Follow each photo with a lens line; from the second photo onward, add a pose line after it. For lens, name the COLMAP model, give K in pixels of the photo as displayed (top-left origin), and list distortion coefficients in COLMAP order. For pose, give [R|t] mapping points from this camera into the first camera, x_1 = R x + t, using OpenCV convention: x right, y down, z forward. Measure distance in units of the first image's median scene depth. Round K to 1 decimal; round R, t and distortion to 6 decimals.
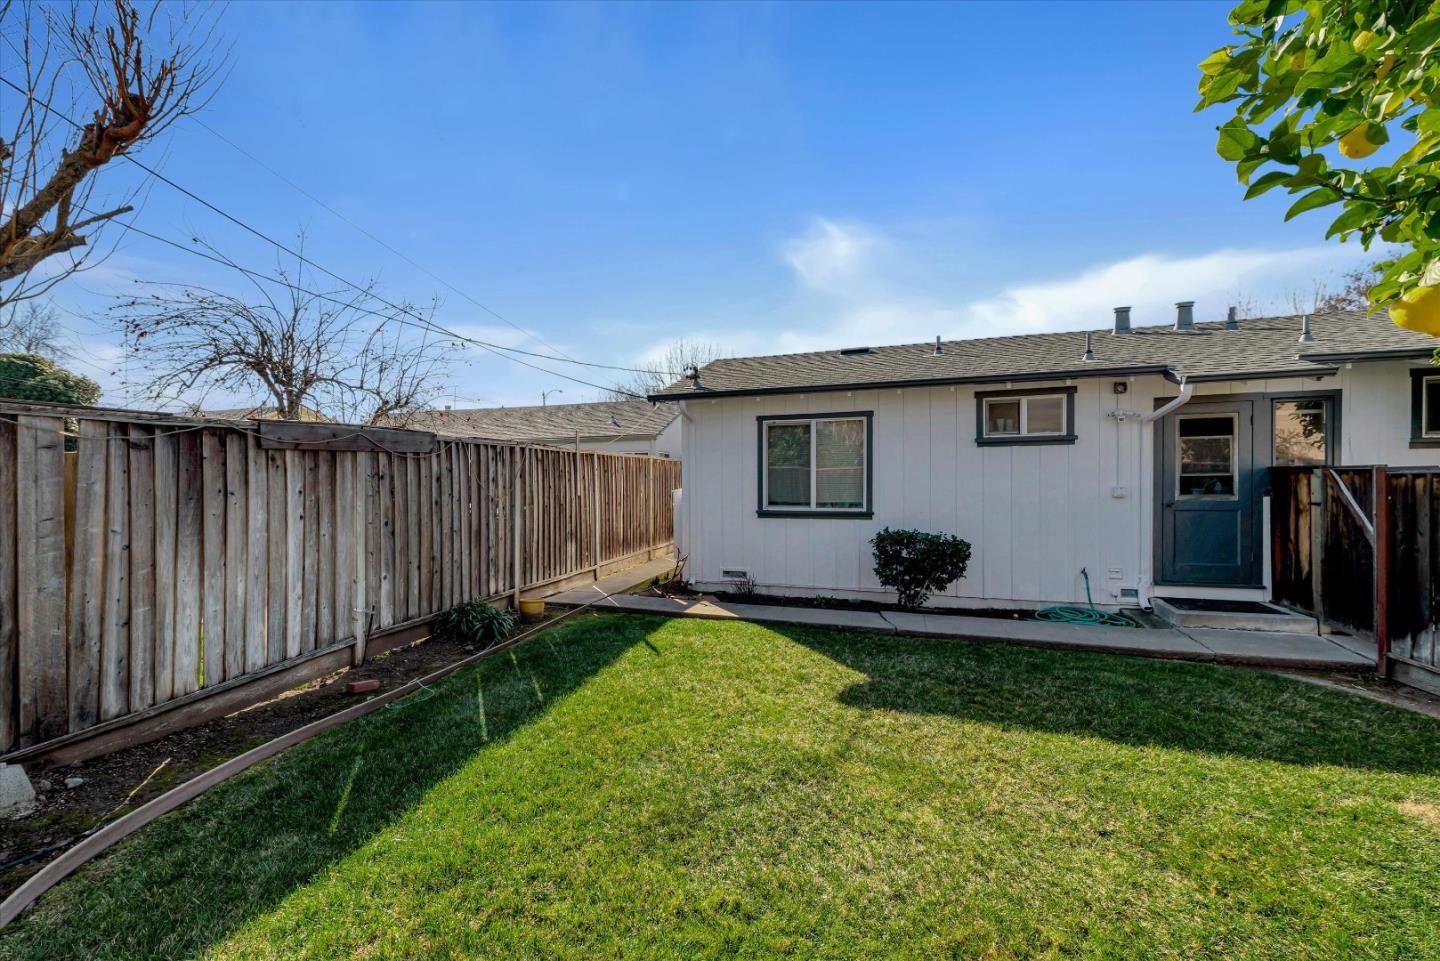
lens RADIAL K [[561.8, 0, 709.6], [0, 561.8, 480.5], [0, 0, 1]] dist [0.000230, -0.000090]
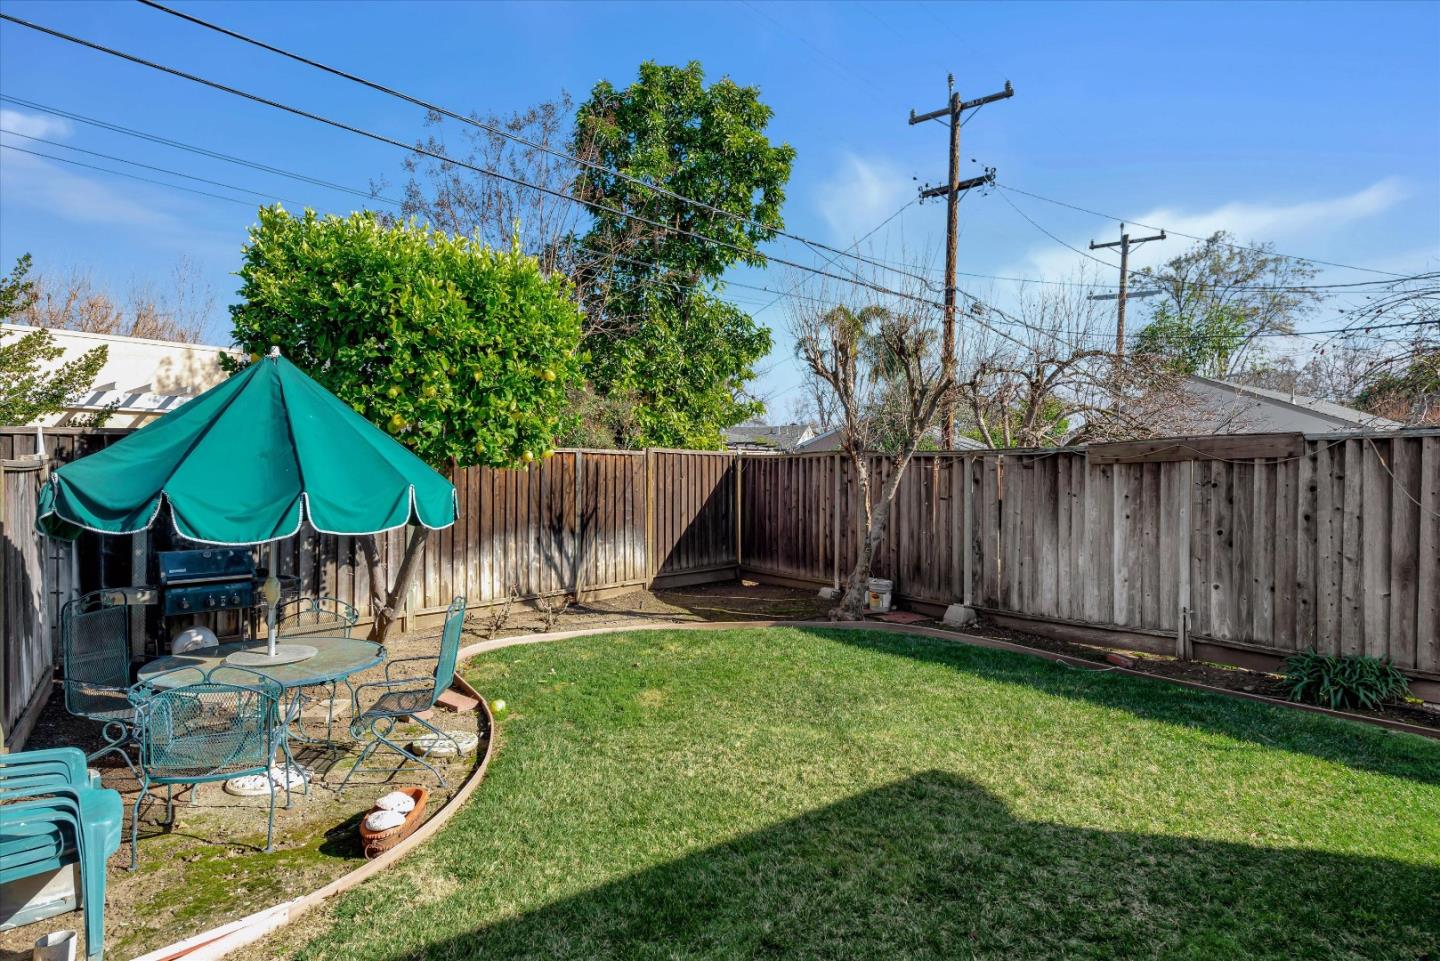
lens RADIAL K [[753.2, 0, 722.6], [0, 753.2, 477.7], [0, 0, 1]] dist [-0.024444, -0.000643]
pose [[-0.569907, 0.003147, -0.821703, 0.827268], [-0.002265, 0.999983, 0.005401, -0.020754], [0.821706, 0.004939, -0.569890, 0.856569]]
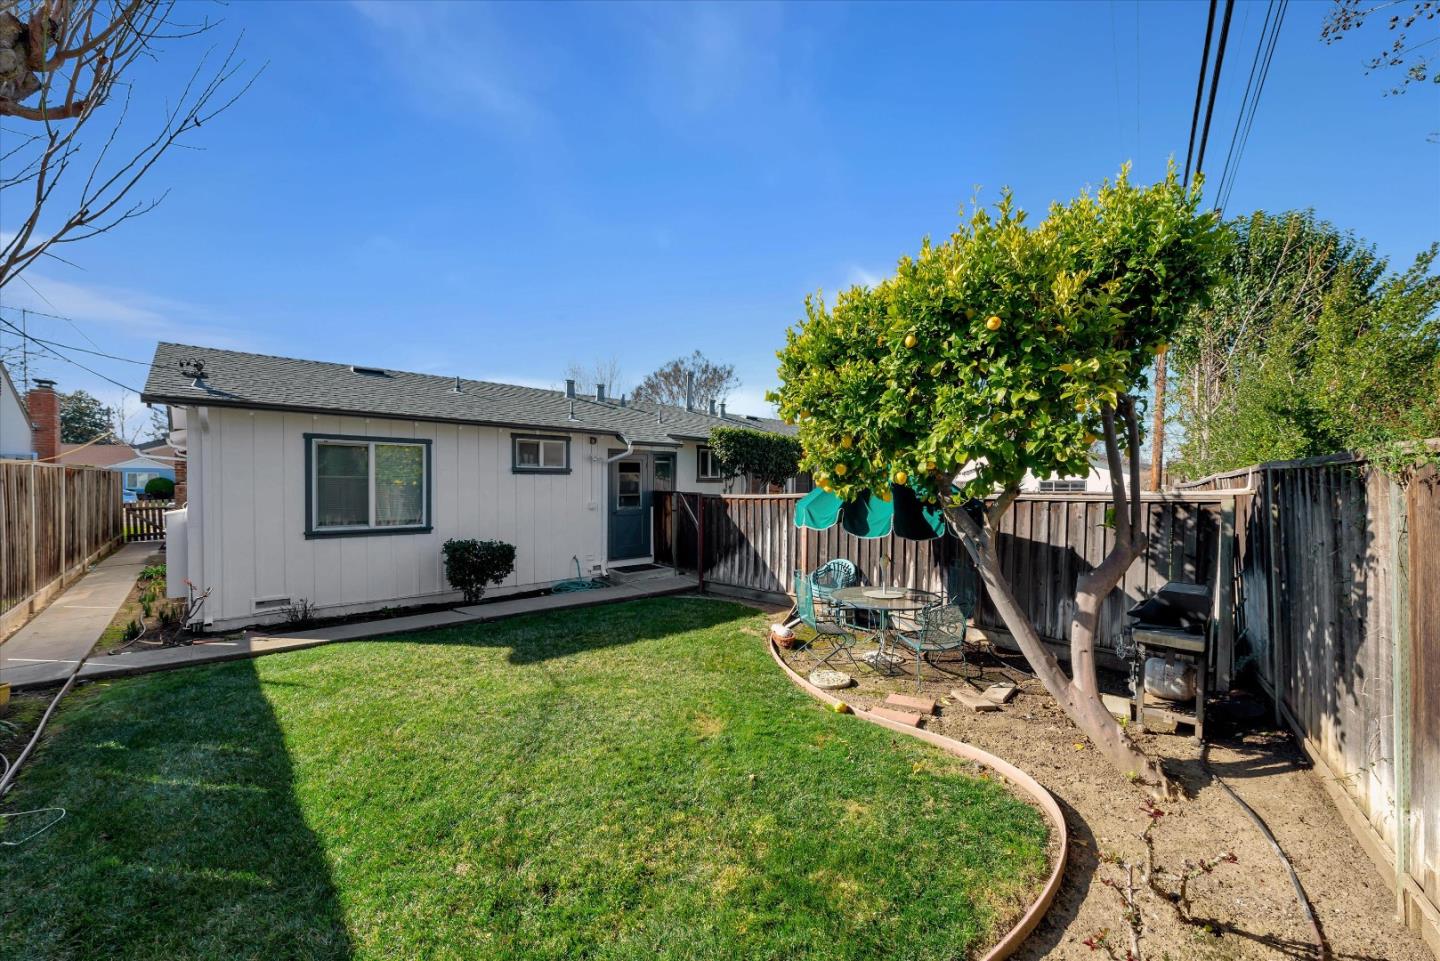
lens RADIAL K [[561.8, 0, 686.9], [0, 561.8, 480.2], [0, 0, 1]] dist [0.000230, -0.000090]
pose [[0.526200, 0.009455, 0.850308, -0.532599], [-0.010968, 0.999930, -0.004332, -0.052176], [-0.850290, -0.007047, 0.526268, -0.078324]]
